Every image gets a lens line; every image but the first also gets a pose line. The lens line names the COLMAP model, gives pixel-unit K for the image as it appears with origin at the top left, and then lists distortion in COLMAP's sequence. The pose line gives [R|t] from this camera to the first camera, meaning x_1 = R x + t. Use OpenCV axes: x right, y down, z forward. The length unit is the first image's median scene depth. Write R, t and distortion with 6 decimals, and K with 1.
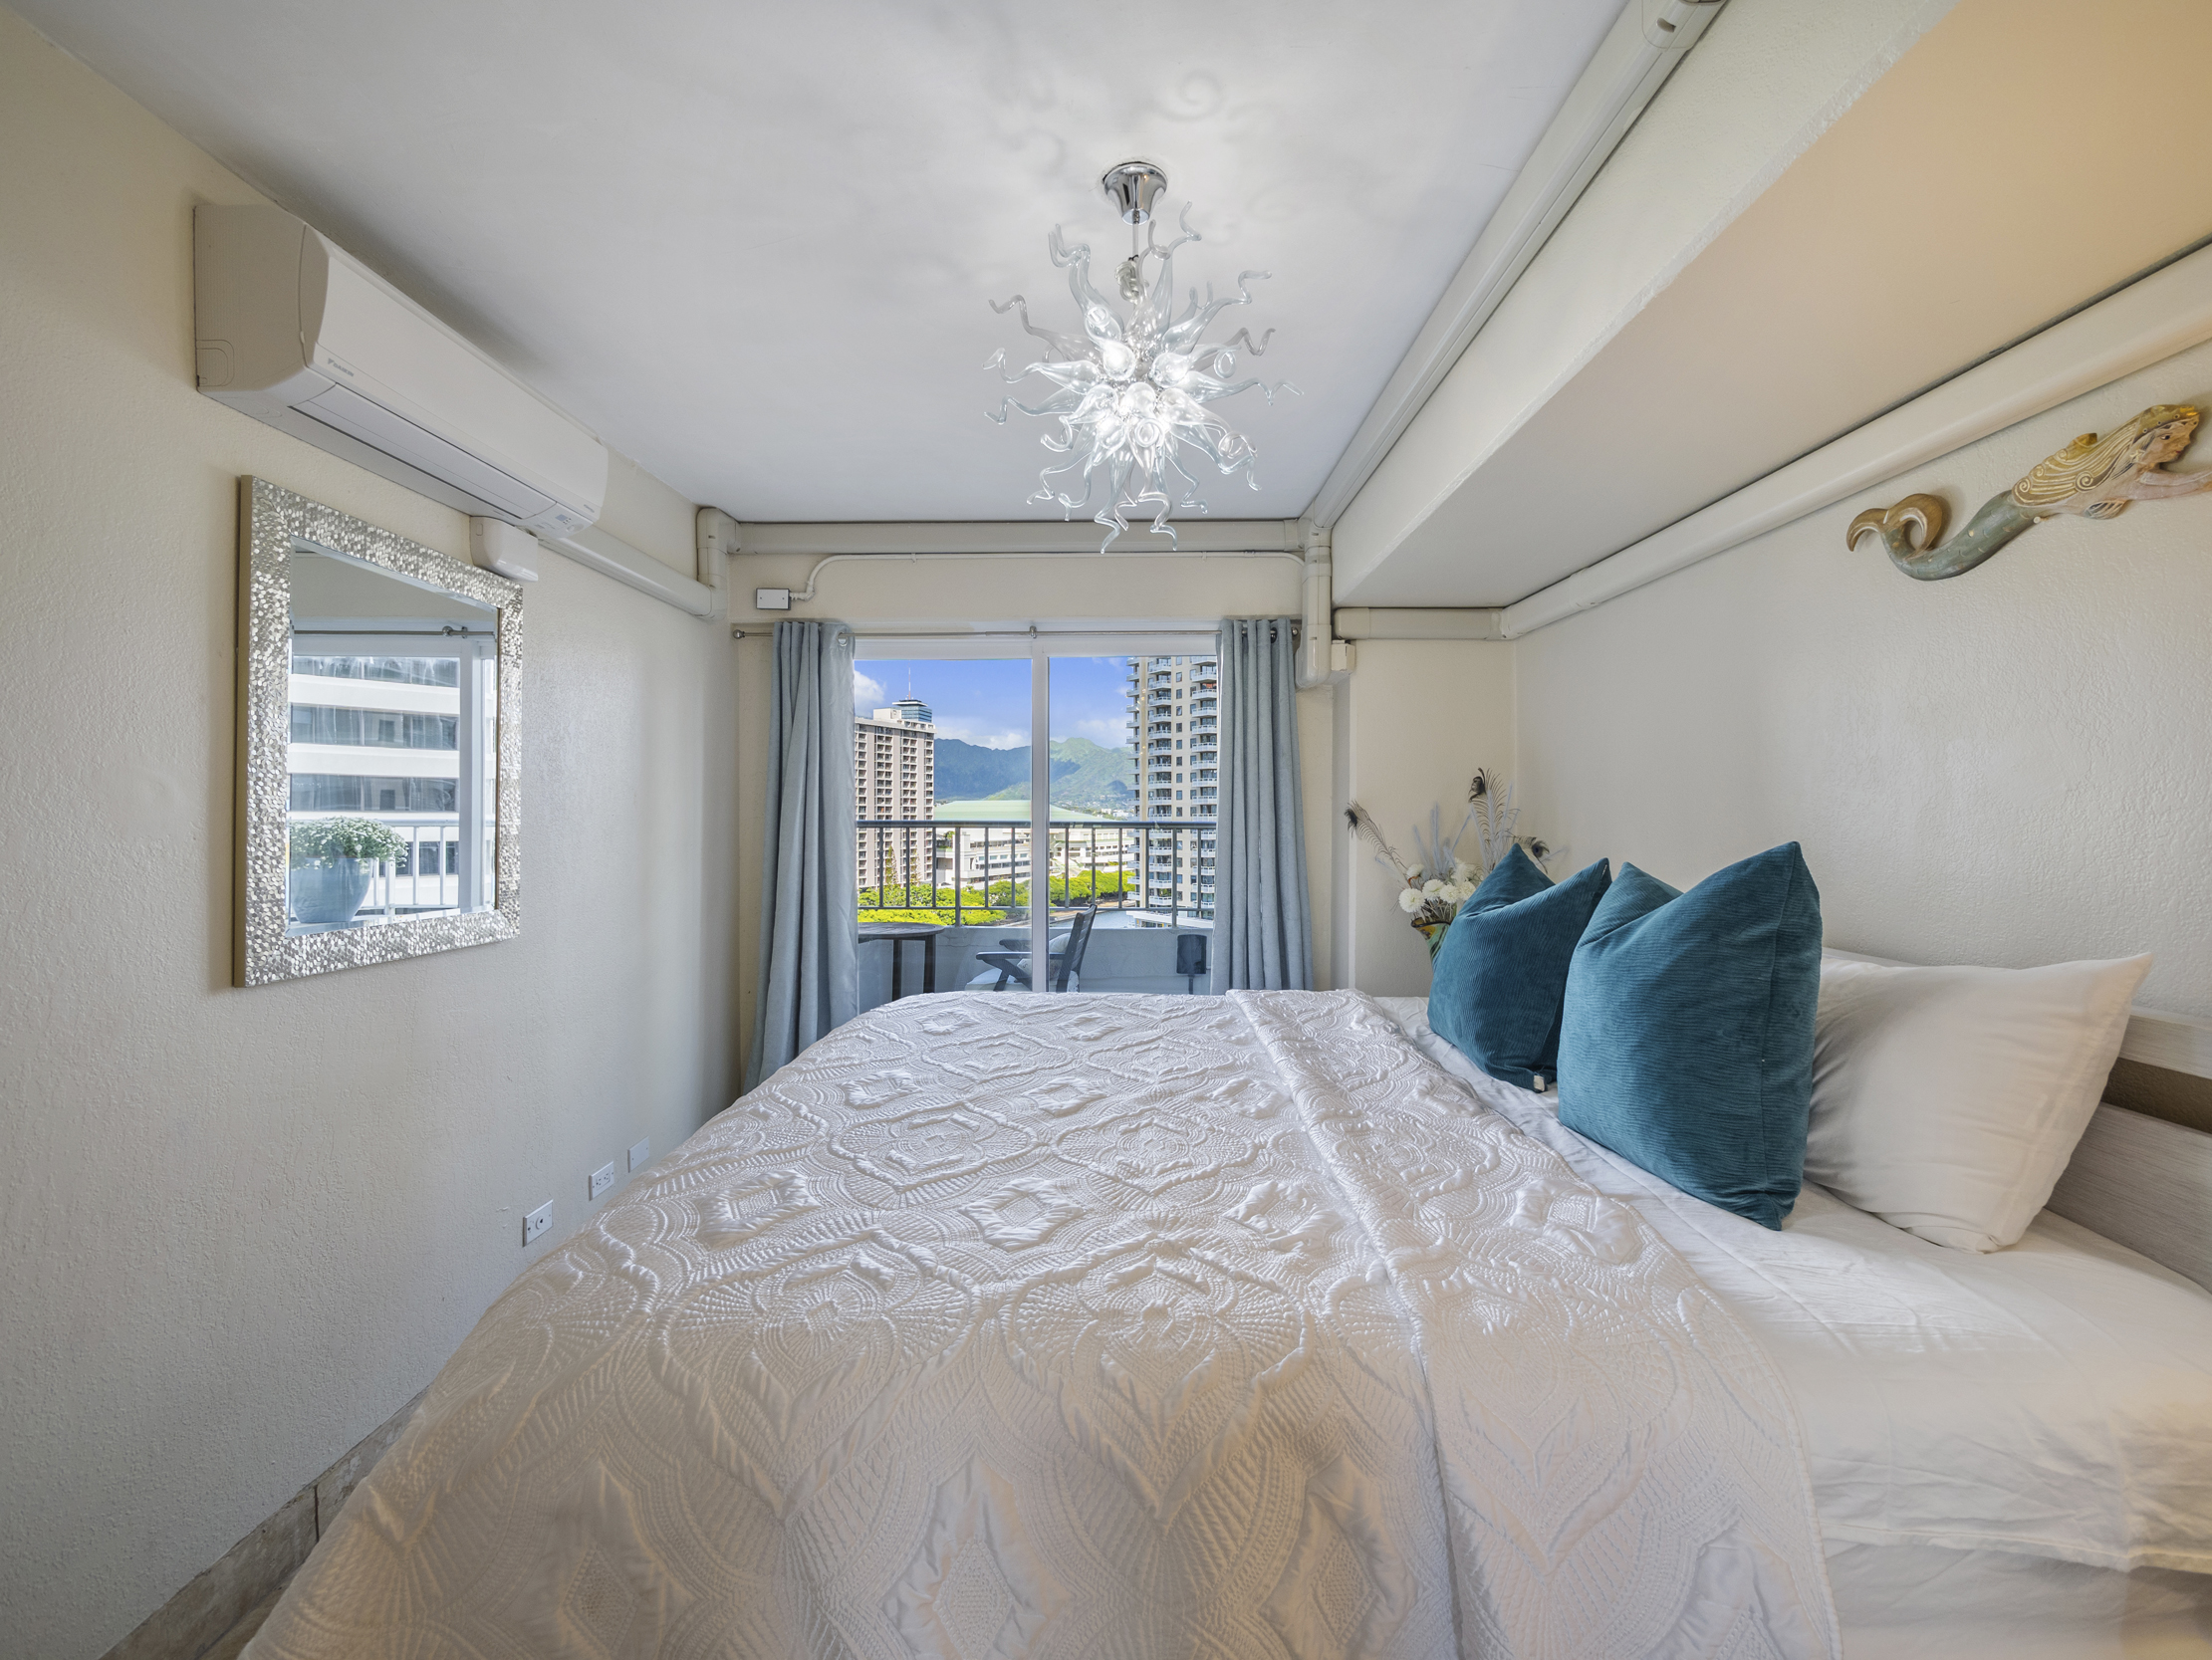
lens RADIAL K [[918.8, 0, 1113.4], [0, 918.8, 818.0], [0, 0, 1]] dist [-0.013643, 0.003193]
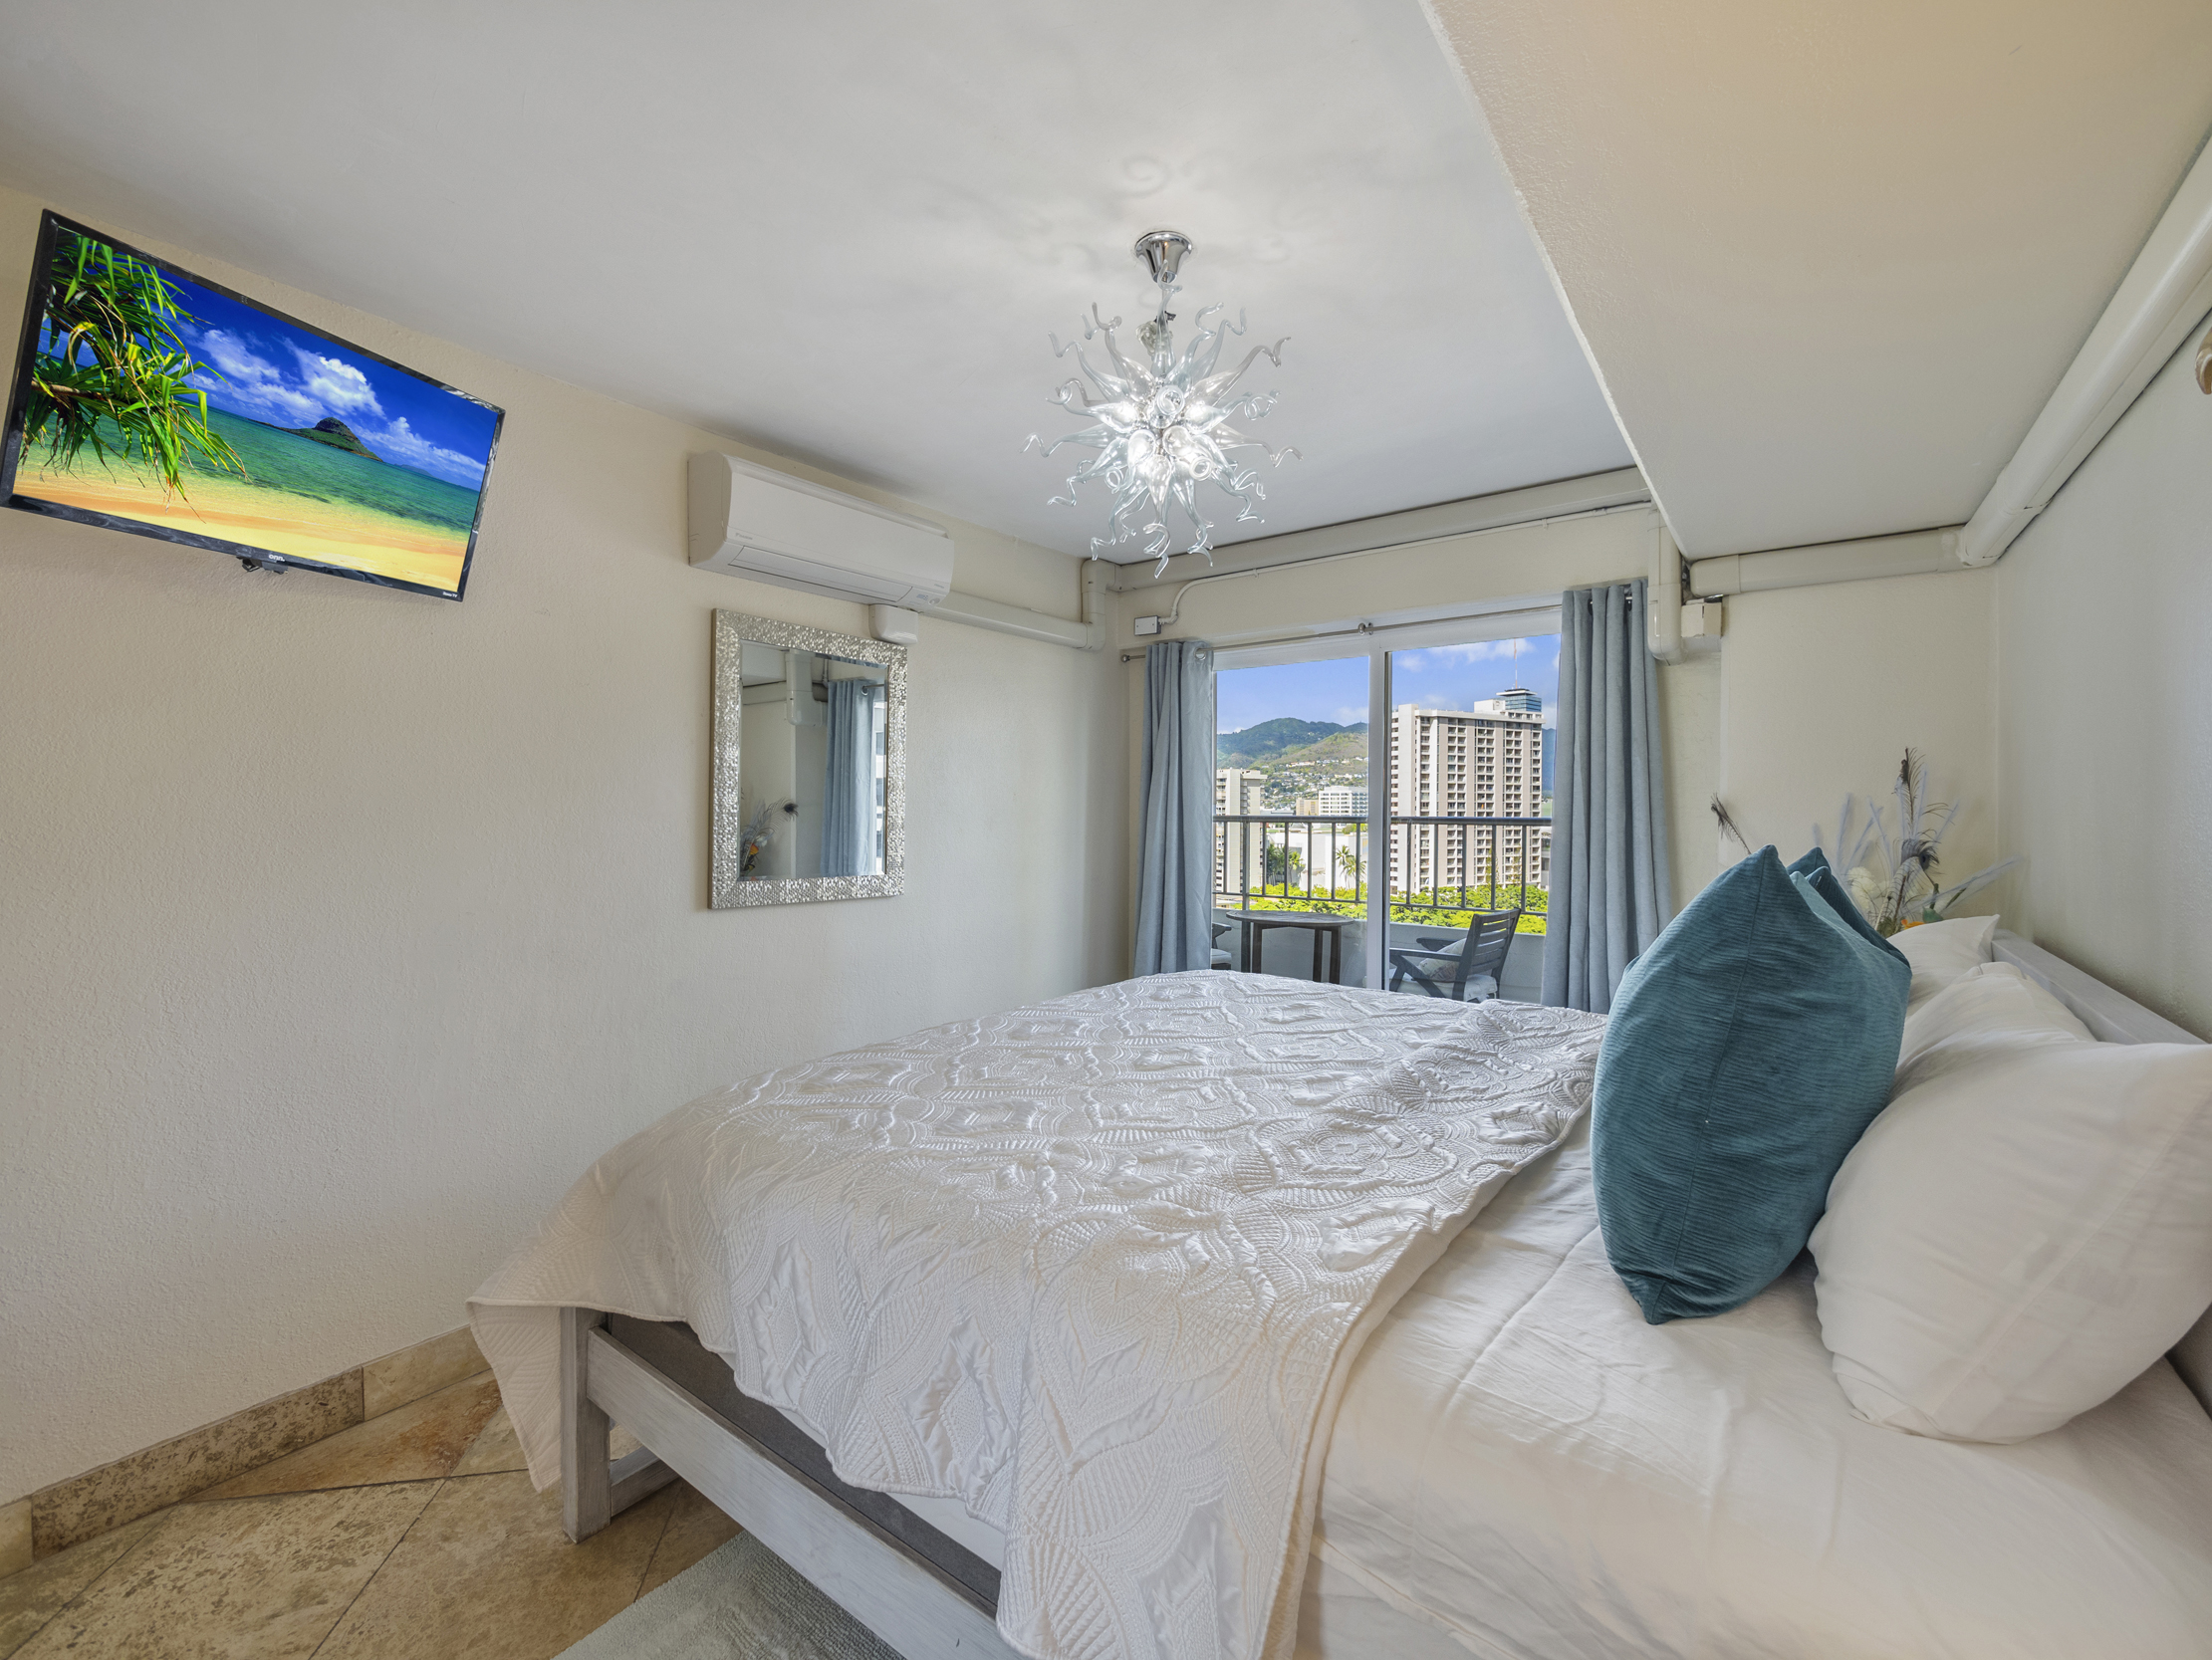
lens RADIAL K [[918.8, 0, 1113.4], [0, 918.8, 818.0], [0, 0, 1]] dist [-0.013643, 0.003193]
pose [[0.807419, 0.007233, -0.589934, 0.472452], [-0.004926, 0.999973, 0.005518, 0.001478], [0.589958, -0.001549, 0.807432, 0.038969]]
